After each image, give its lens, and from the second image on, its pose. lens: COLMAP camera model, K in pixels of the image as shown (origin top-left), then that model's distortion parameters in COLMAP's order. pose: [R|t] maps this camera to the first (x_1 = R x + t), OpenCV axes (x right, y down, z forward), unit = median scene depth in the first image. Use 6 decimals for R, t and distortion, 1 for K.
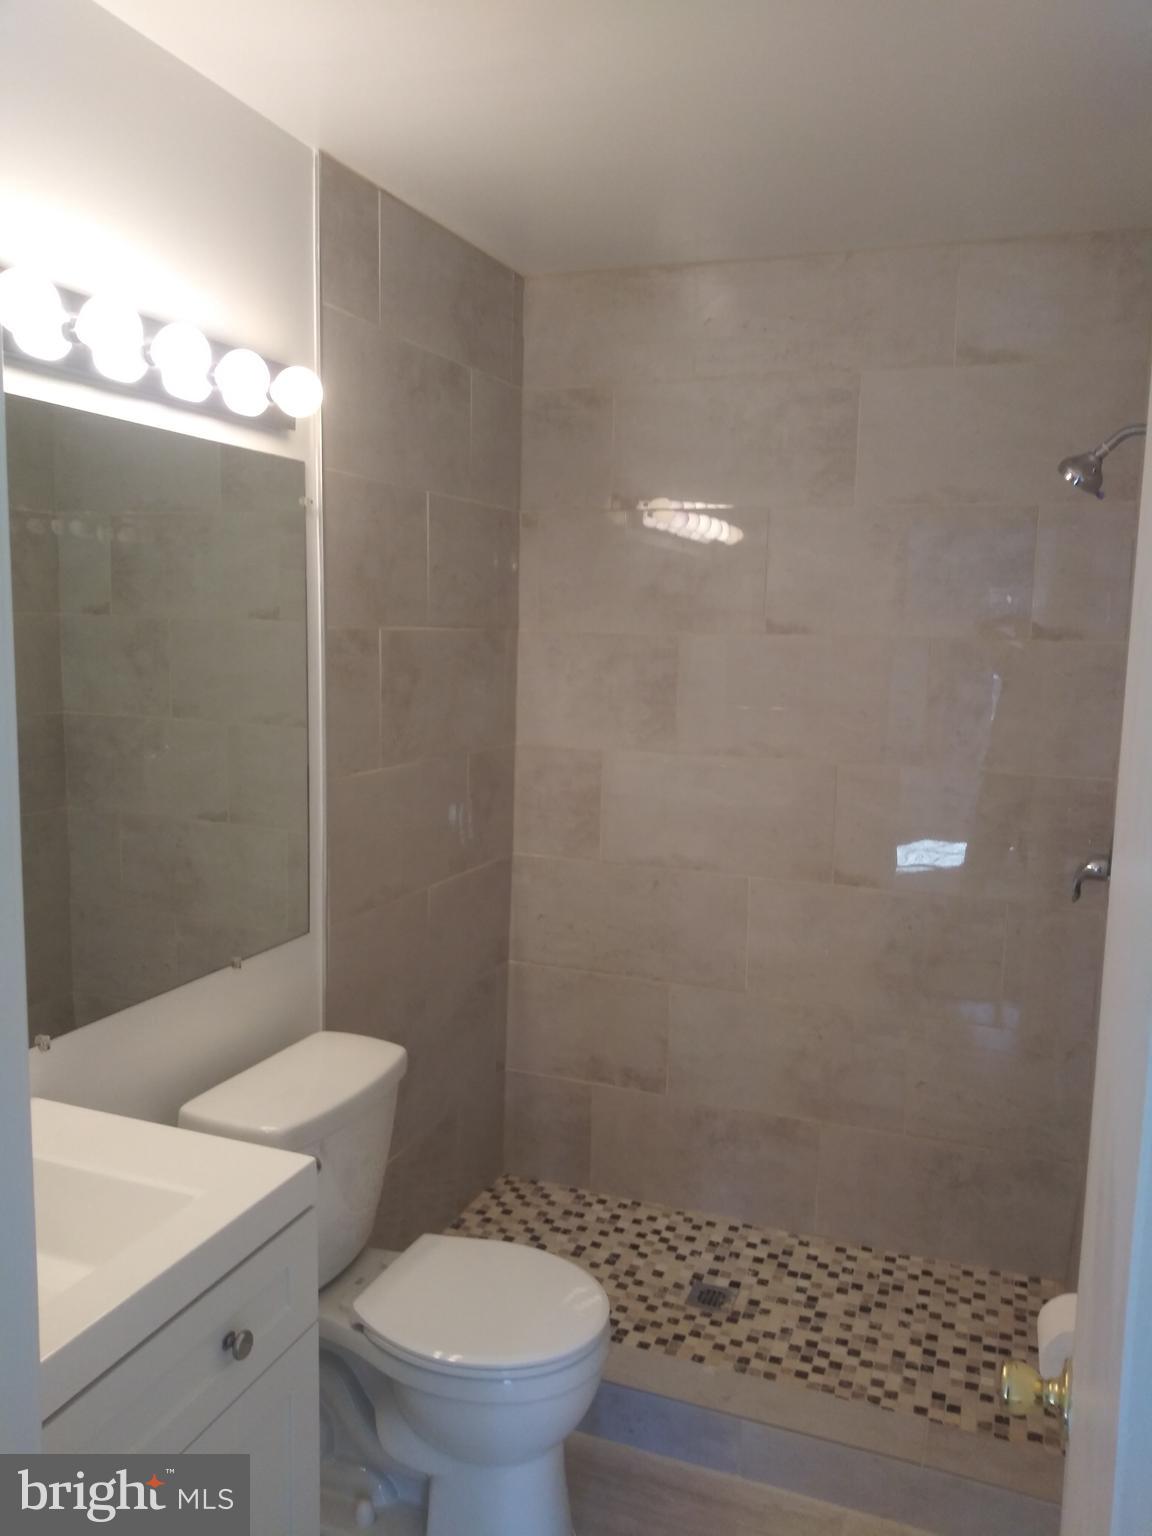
lens RADIAL K [[1222.3, 0, 577.1], [0, 1222.3, 763.9], [0, 0, 1]] dist [0.032411, -0.034029]
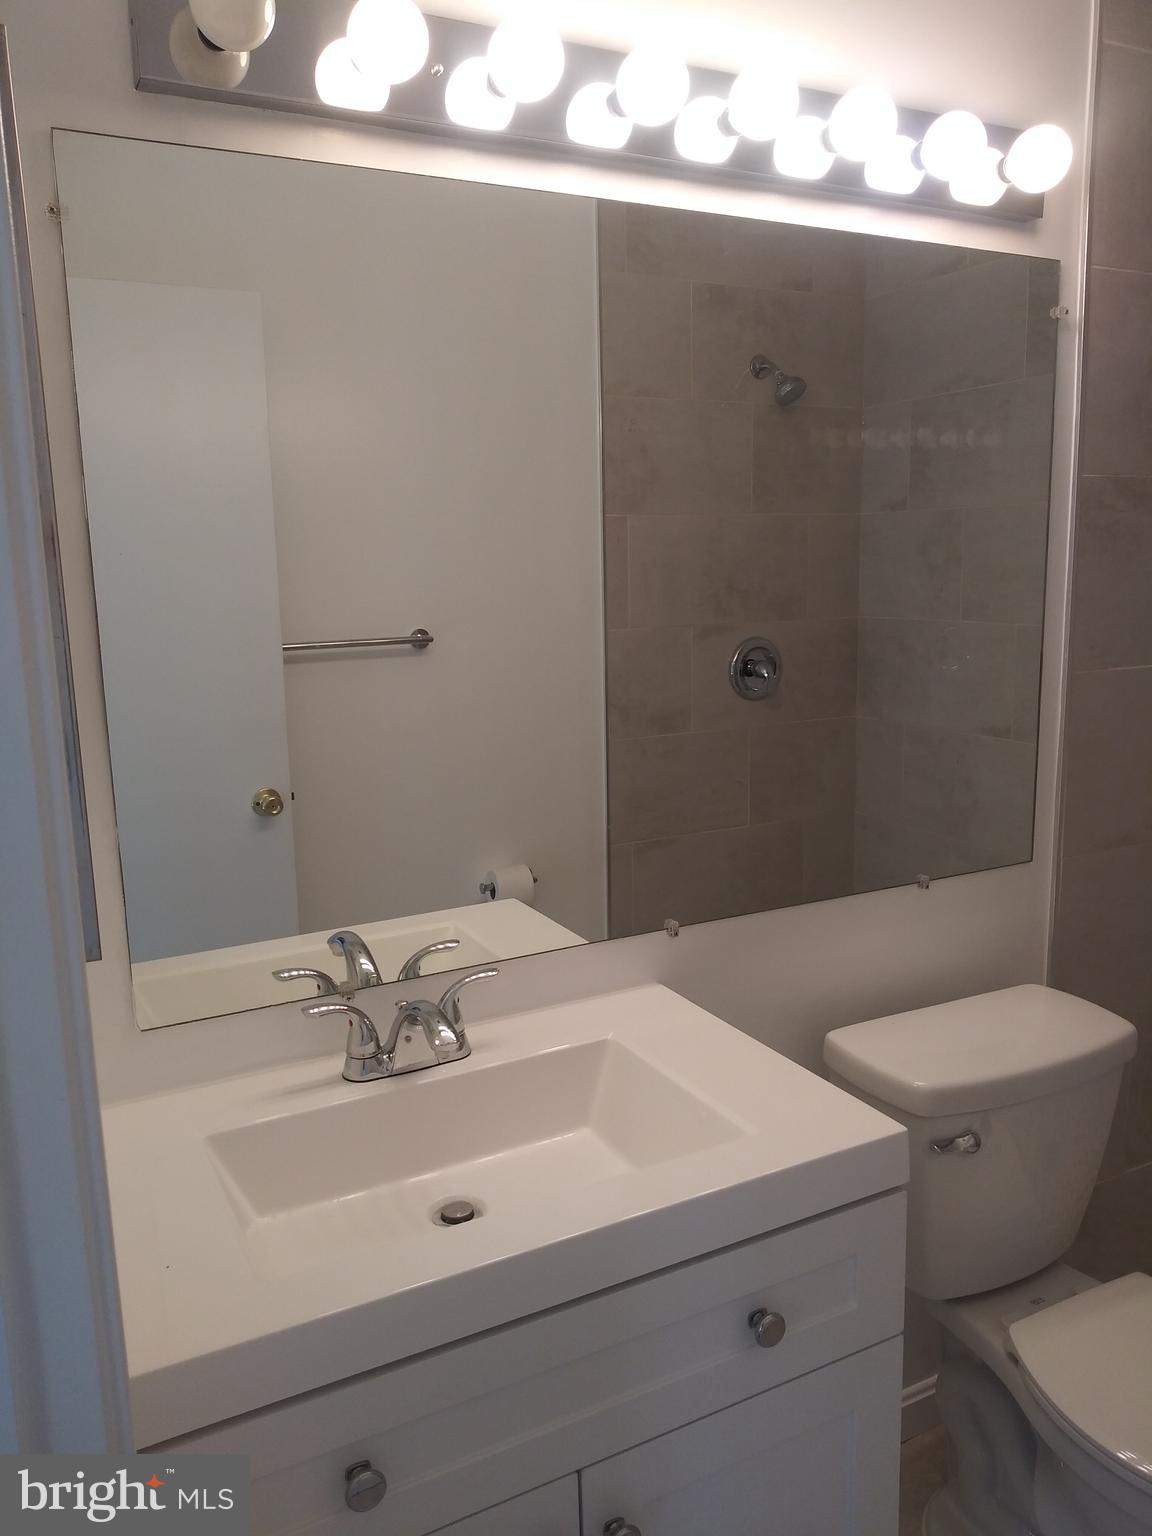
lens RADIAL K [[1222.3, 0, 571.5], [0, 1222.3, 773.2], [0, 0, 1]] dist [0.032411, -0.034029]
pose [[0.756839, 0.077502, -0.648990, 0.078313], [-0.041738, 0.996649, 0.070345, 0.037870], [0.652267, -0.026153, 0.757538, 0.201622]]
